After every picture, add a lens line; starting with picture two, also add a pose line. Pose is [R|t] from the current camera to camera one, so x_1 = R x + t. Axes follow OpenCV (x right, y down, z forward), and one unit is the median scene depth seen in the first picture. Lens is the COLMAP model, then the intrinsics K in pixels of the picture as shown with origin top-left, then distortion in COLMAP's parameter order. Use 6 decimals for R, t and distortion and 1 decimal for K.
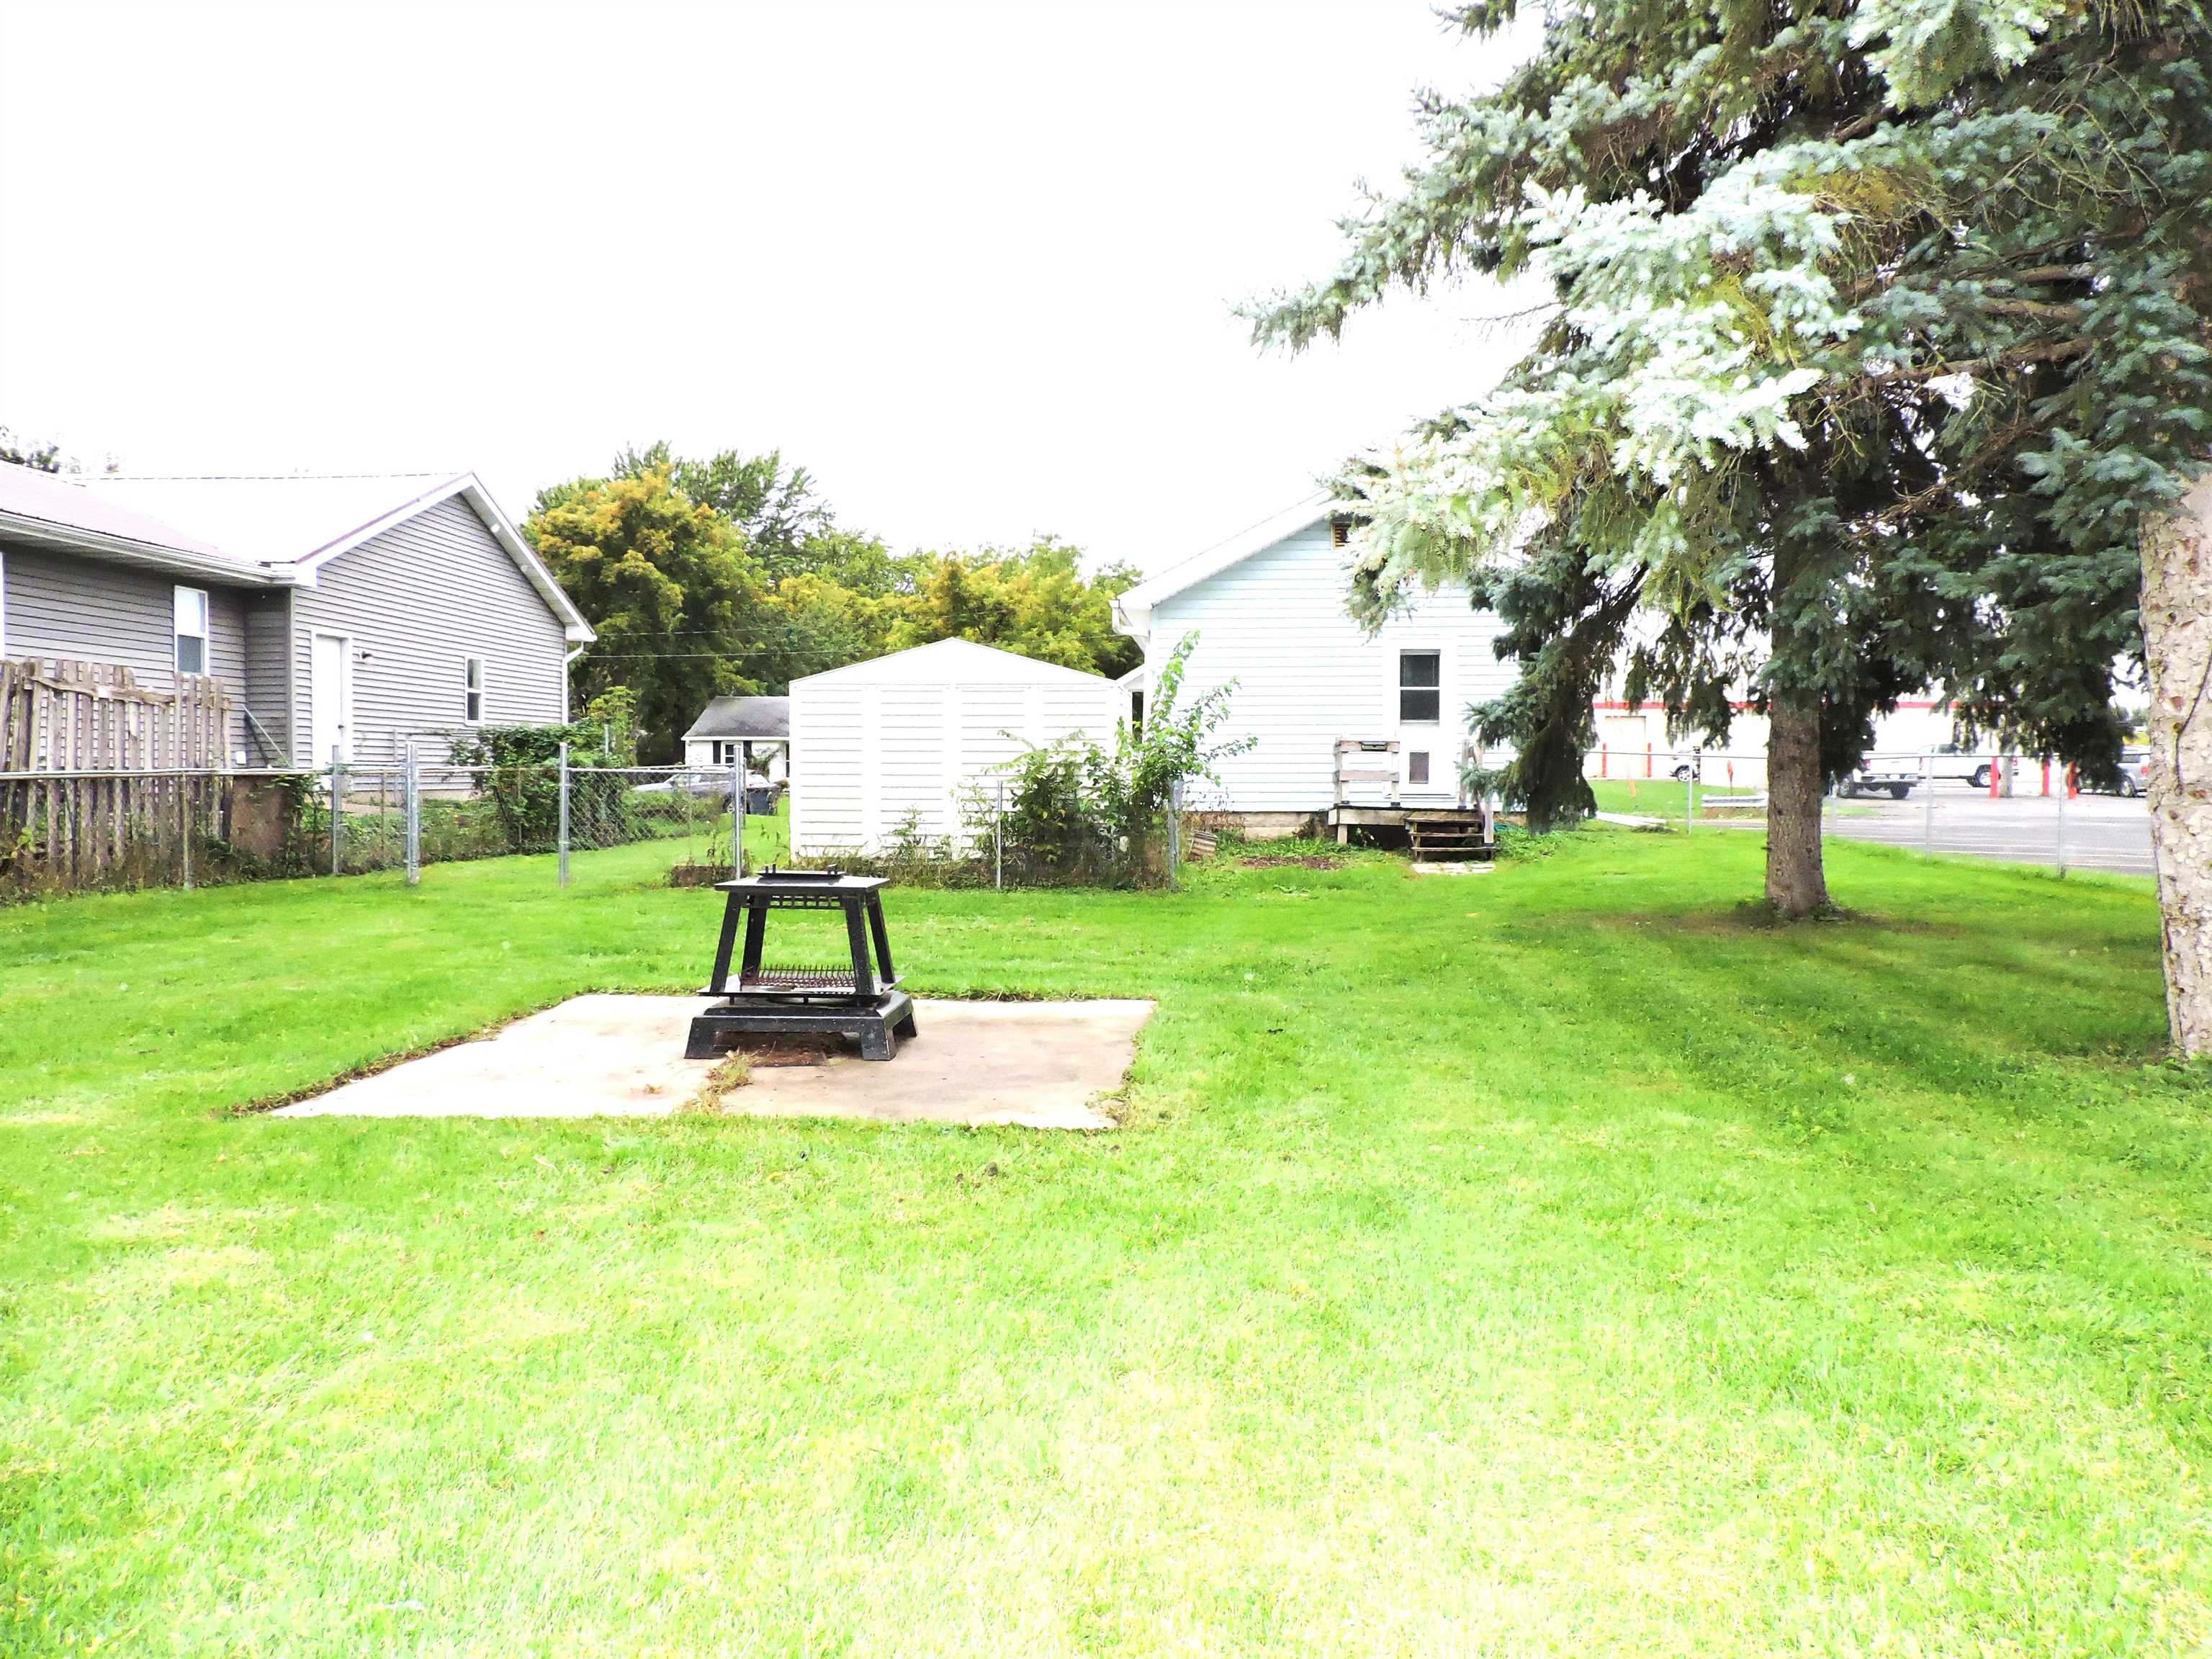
lens RADIAL K [[1581.5, 0, 1106.0], [0, 1581.5, 829.5], [0, 0, 1]] dist [-0.019455, 0.036742]
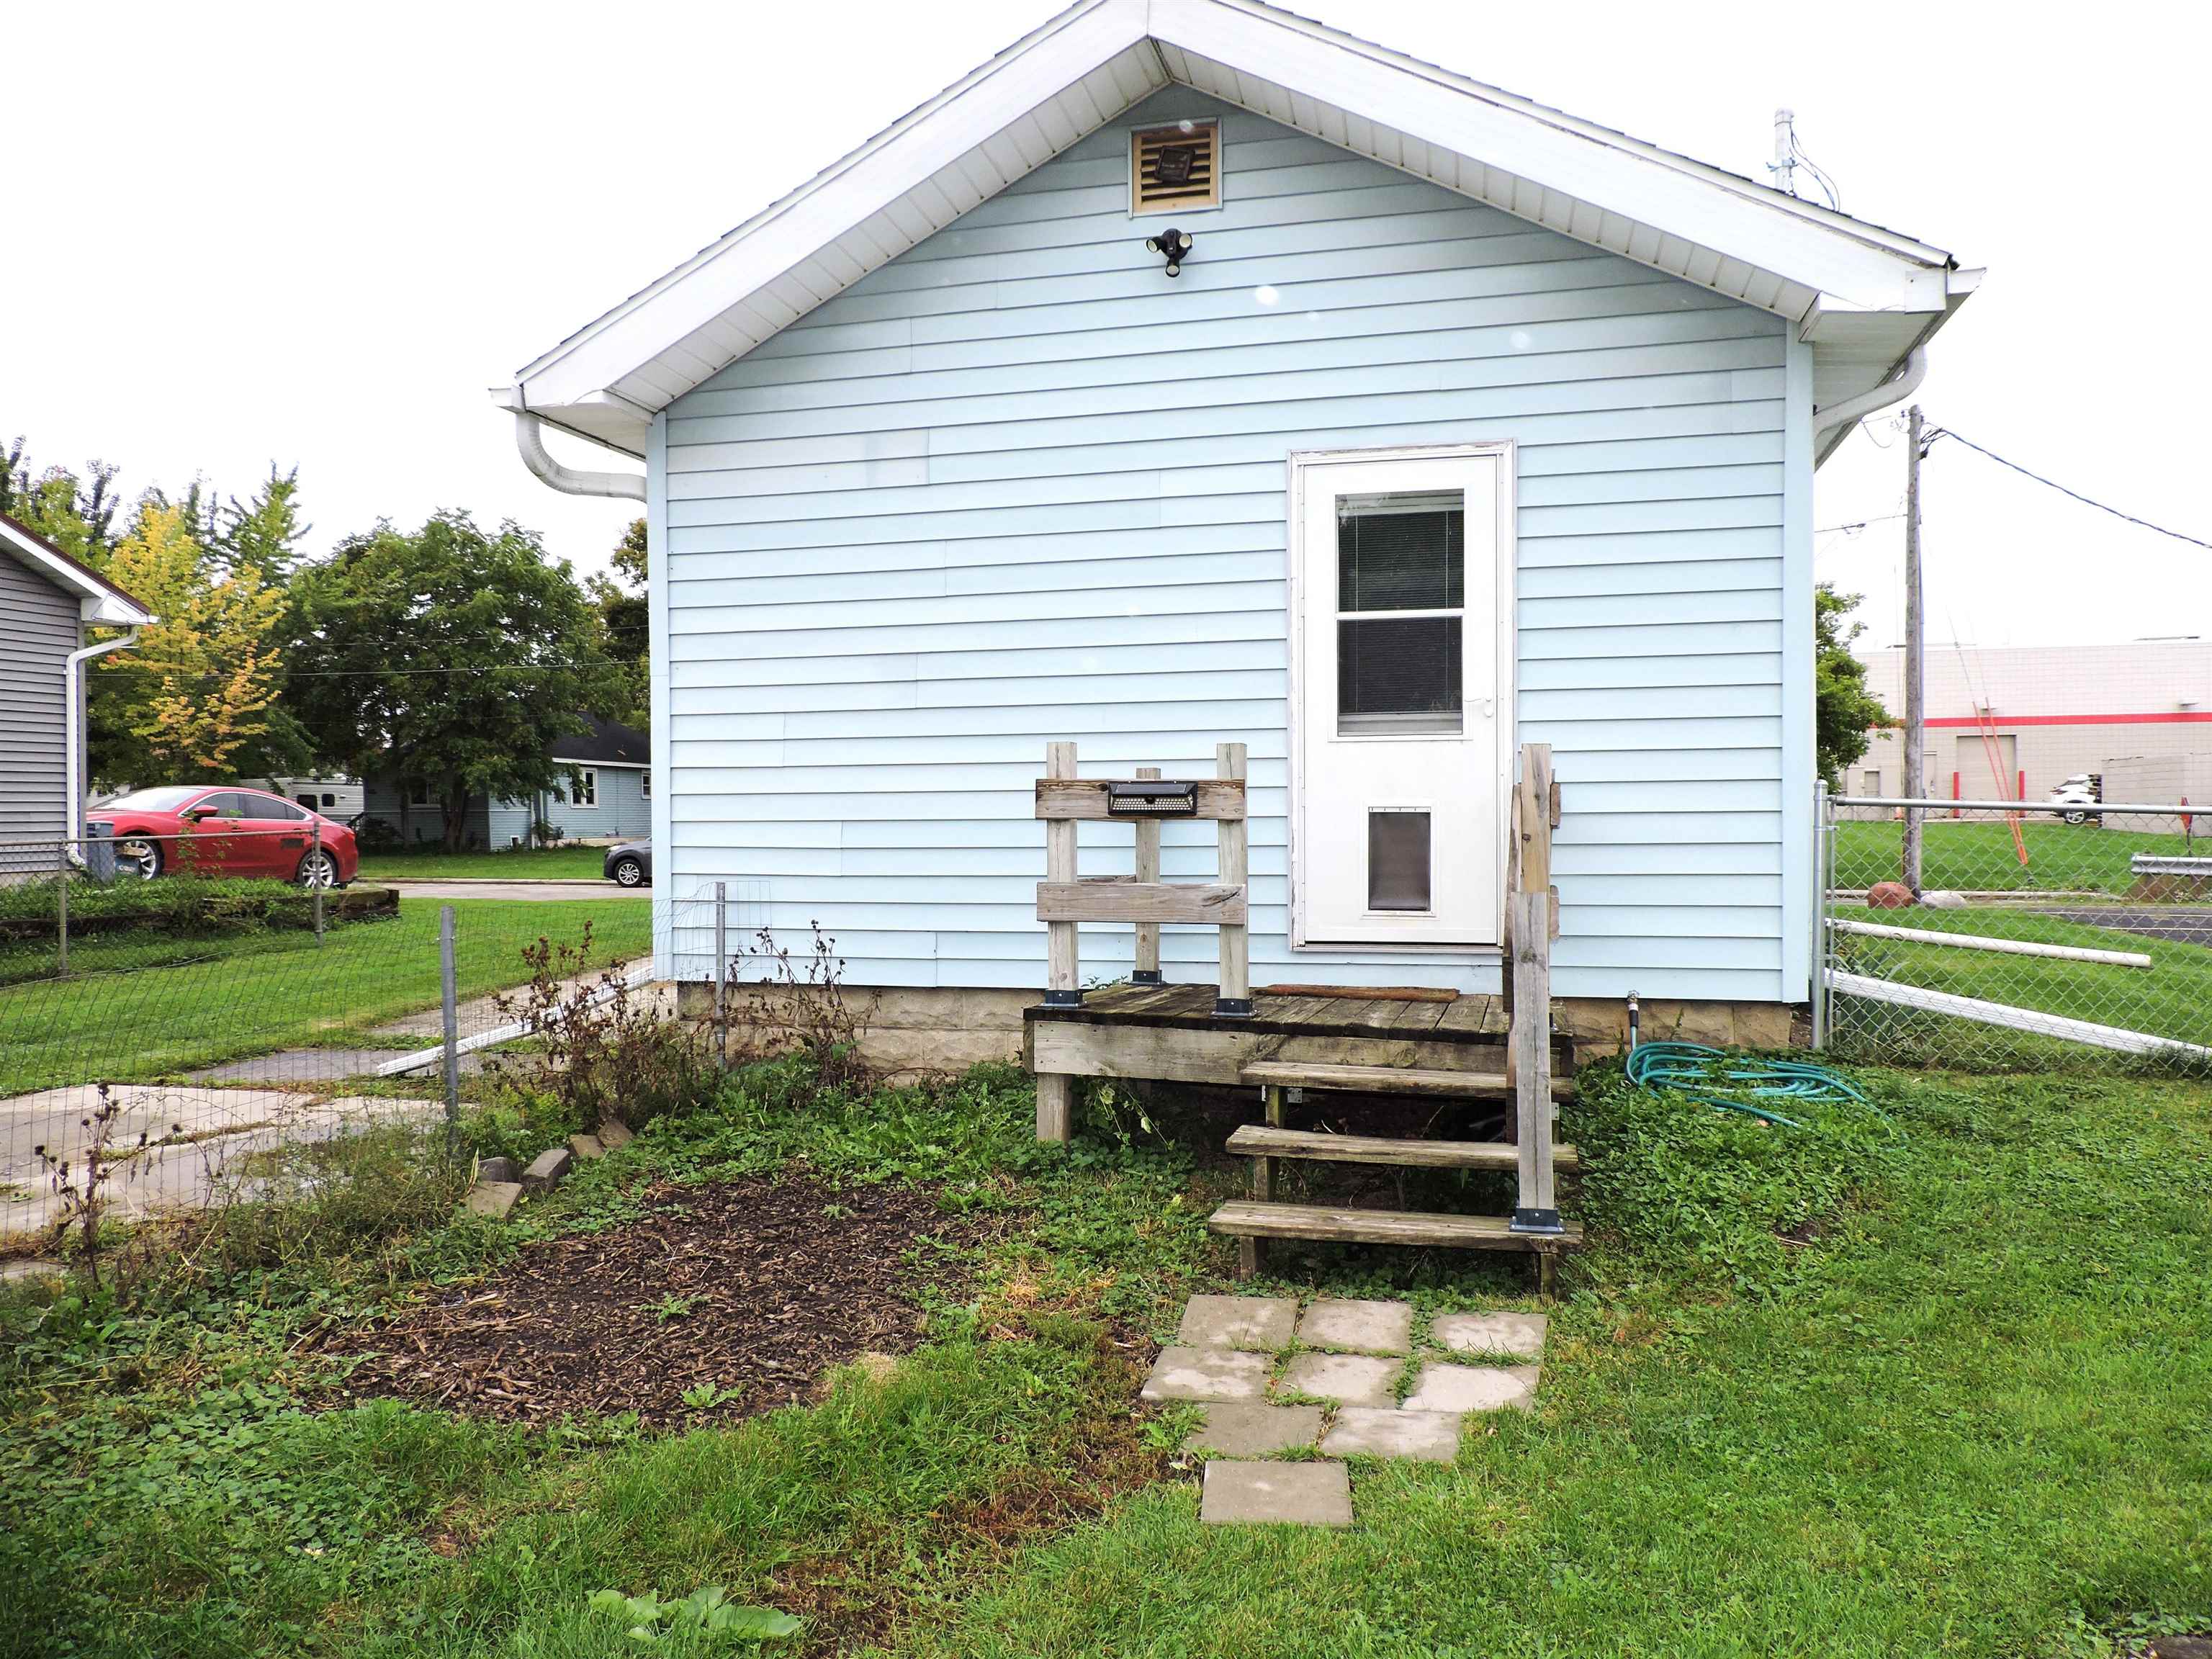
lens RADIAL K [[1612.1, 0, 1094.6], [0, 1612.1, 834.9], [0, 0, 1]] dist [-0.017620, 0.033261]
pose [[0.976994, -0.003846, -0.213232, 0.207586], [-0.000583, 0.999785, -0.020704, -0.037760], [0.213266, 0.020352, 0.976782, 0.666496]]
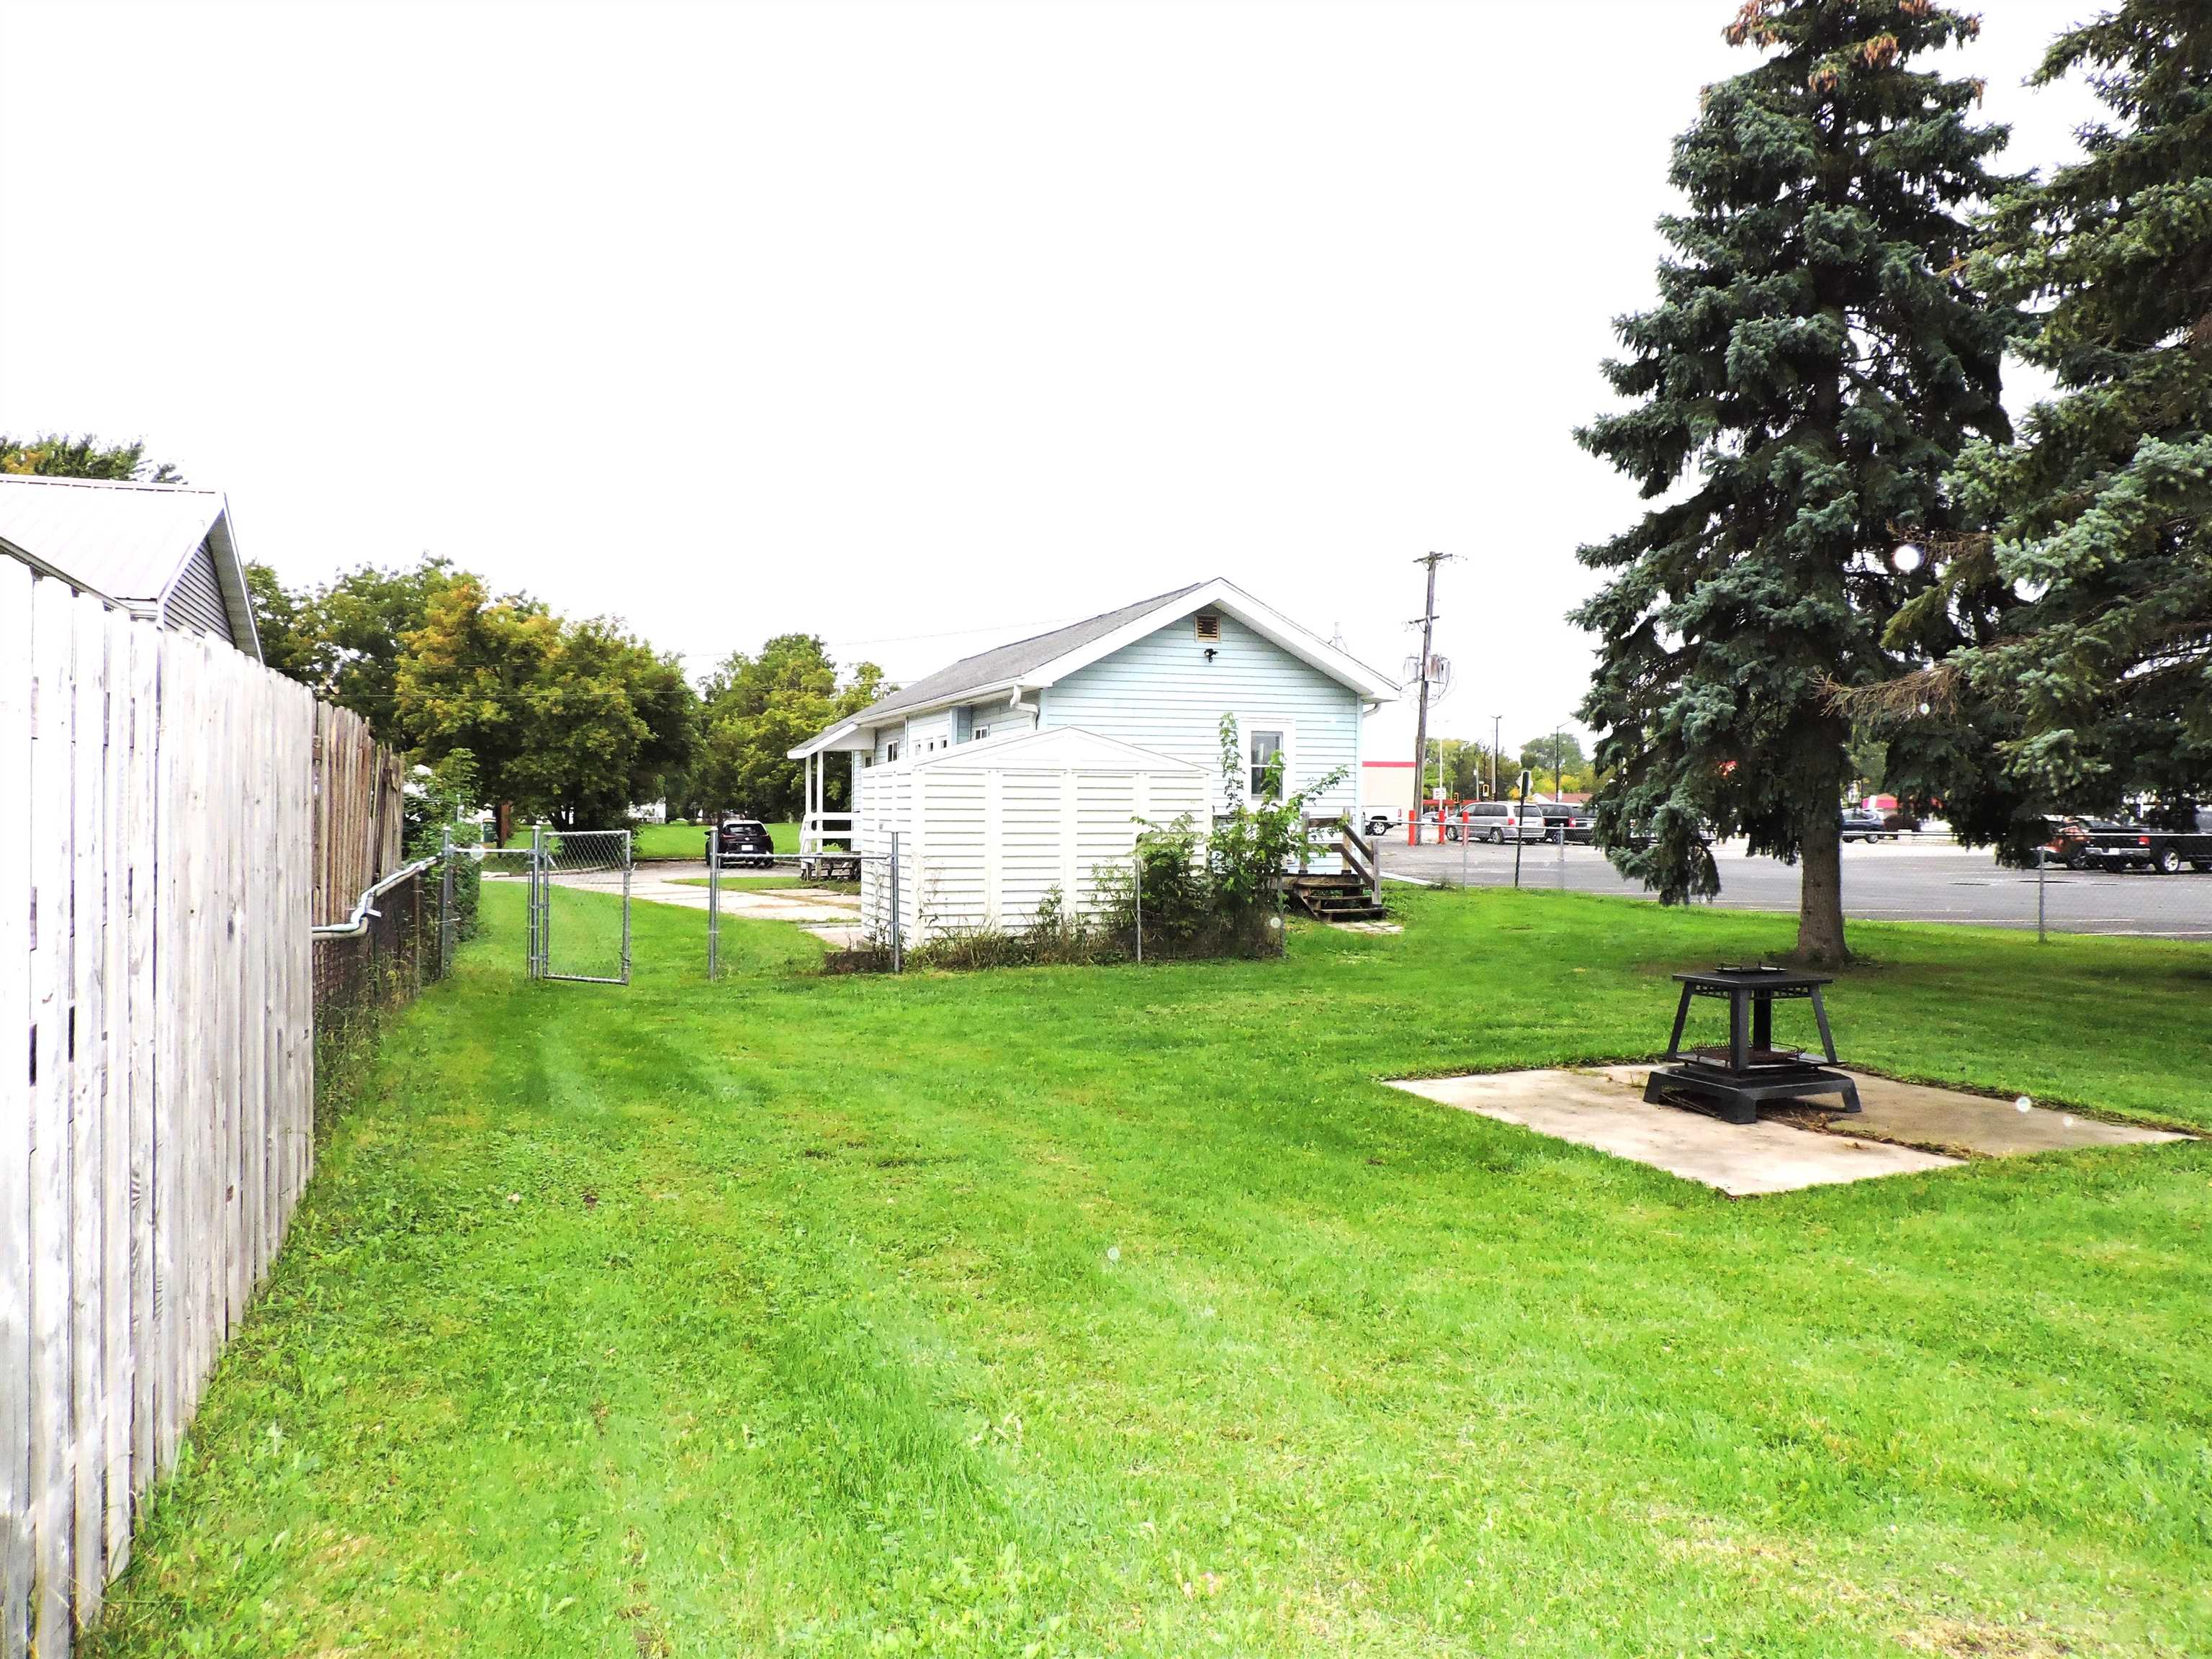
lens RADIAL K [[1612.1, 0, 1094.6], [0, 1612.1, 834.9], [0, 0, 1]] dist [-0.017620, 0.033261]
pose [[0.908522, -0.002334, 0.417830, -0.403896], [0.011714, 0.999734, -0.019886, -0.019516], [-0.417672, 0.022961, 0.908308, -0.001152]]
